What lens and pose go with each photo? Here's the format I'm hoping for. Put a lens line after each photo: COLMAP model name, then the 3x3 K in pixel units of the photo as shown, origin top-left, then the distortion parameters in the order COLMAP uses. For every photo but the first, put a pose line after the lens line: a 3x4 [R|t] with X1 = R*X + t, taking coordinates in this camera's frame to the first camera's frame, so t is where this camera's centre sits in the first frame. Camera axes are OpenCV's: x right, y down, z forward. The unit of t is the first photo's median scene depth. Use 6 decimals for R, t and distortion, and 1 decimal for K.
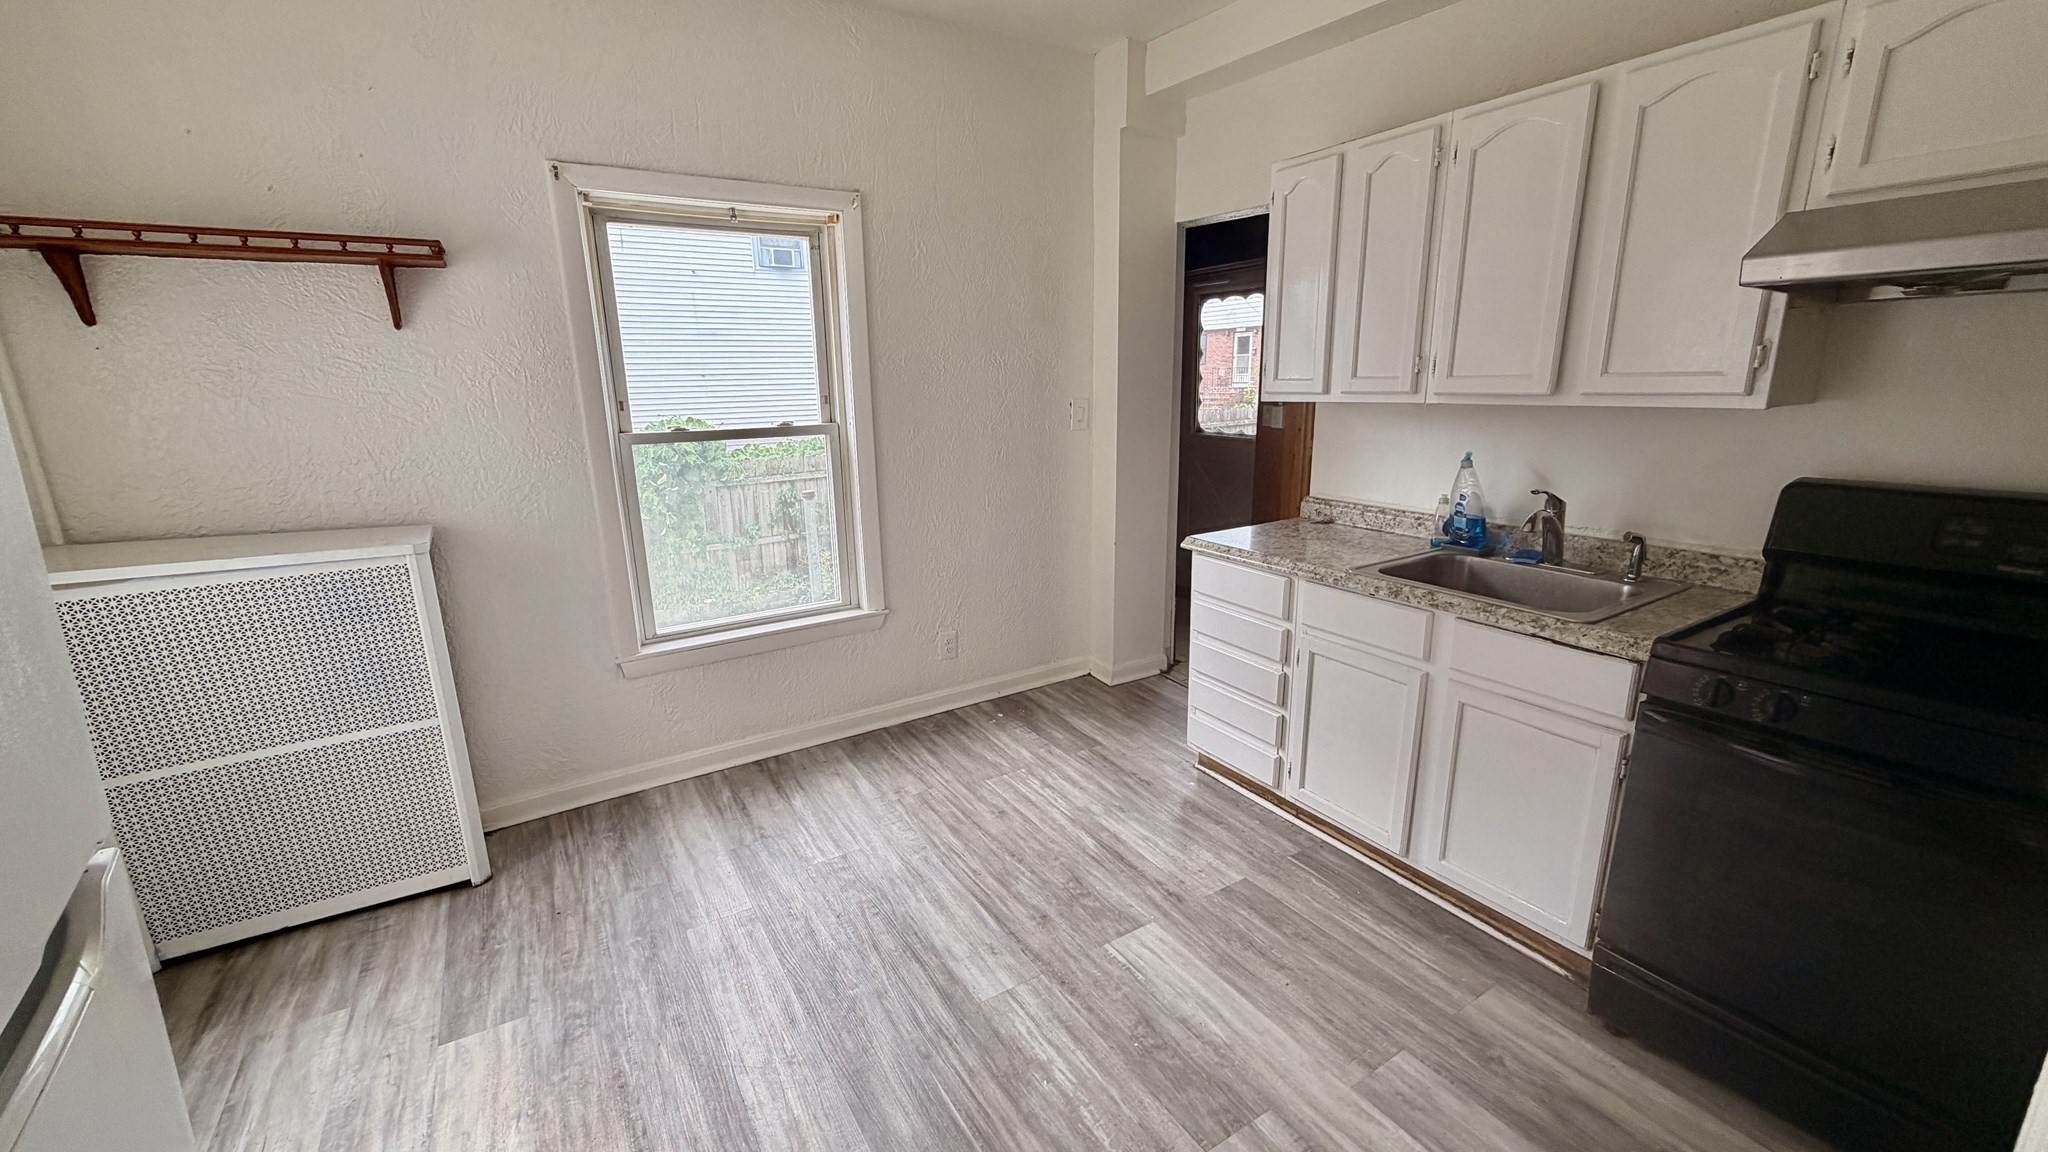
lens RADIAL K [[813.8, 0, 1016.7], [0, 813.8, 577.5], [0, 0, 1]] dist [0.002227, -0.000851]
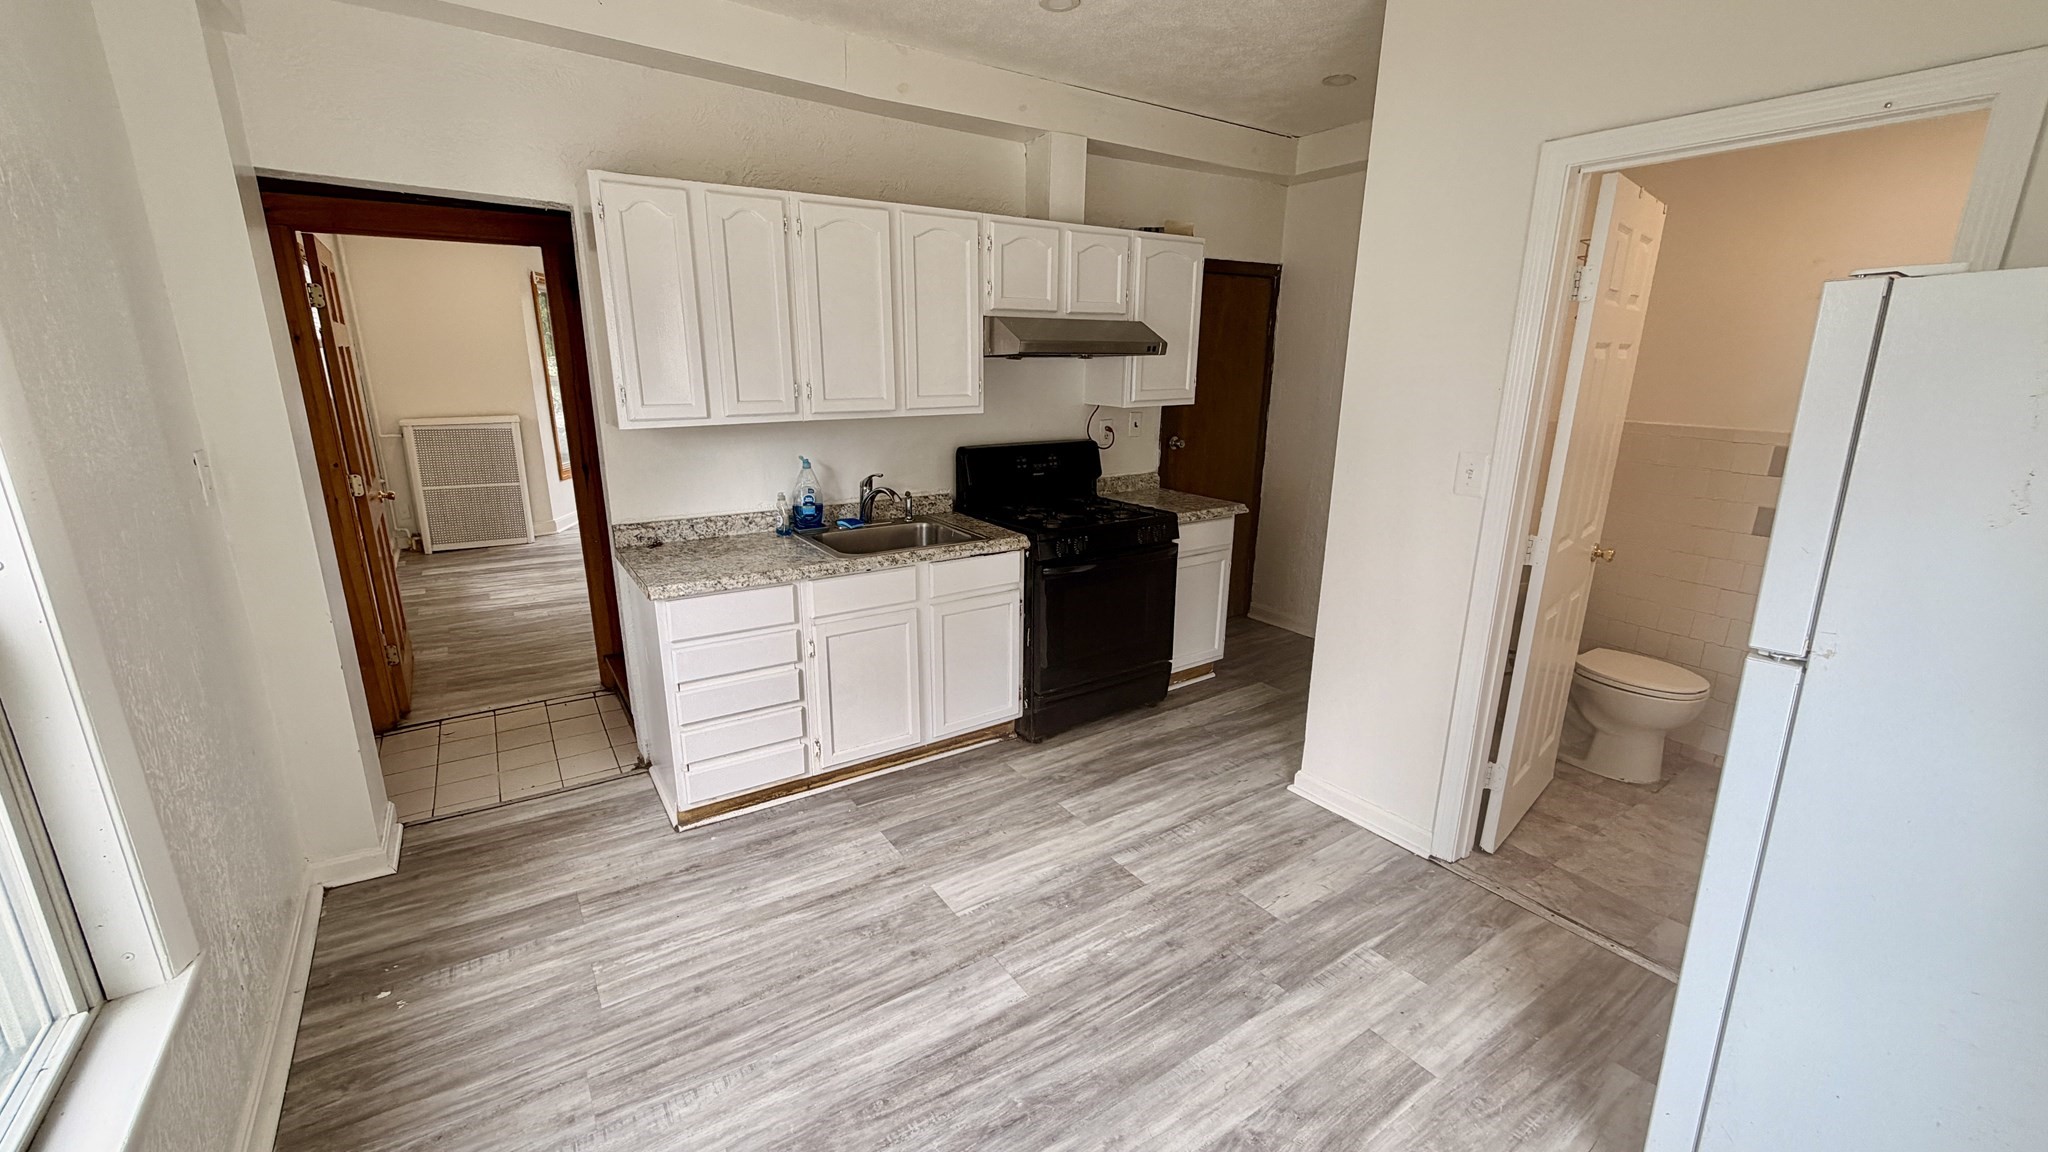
lens RADIAL K [[813.8, 0, 1016.6], [0, 813.8, 578.4], [0, 0, 1]] dist [0.002227, -0.000851]
pose [[-0.032240, -0.248398, 0.968121, -0.797163], [0.237374, 0.939008, 0.248834, -0.225203], [-0.970883, 0.237829, 0.028689, 0.717327]]
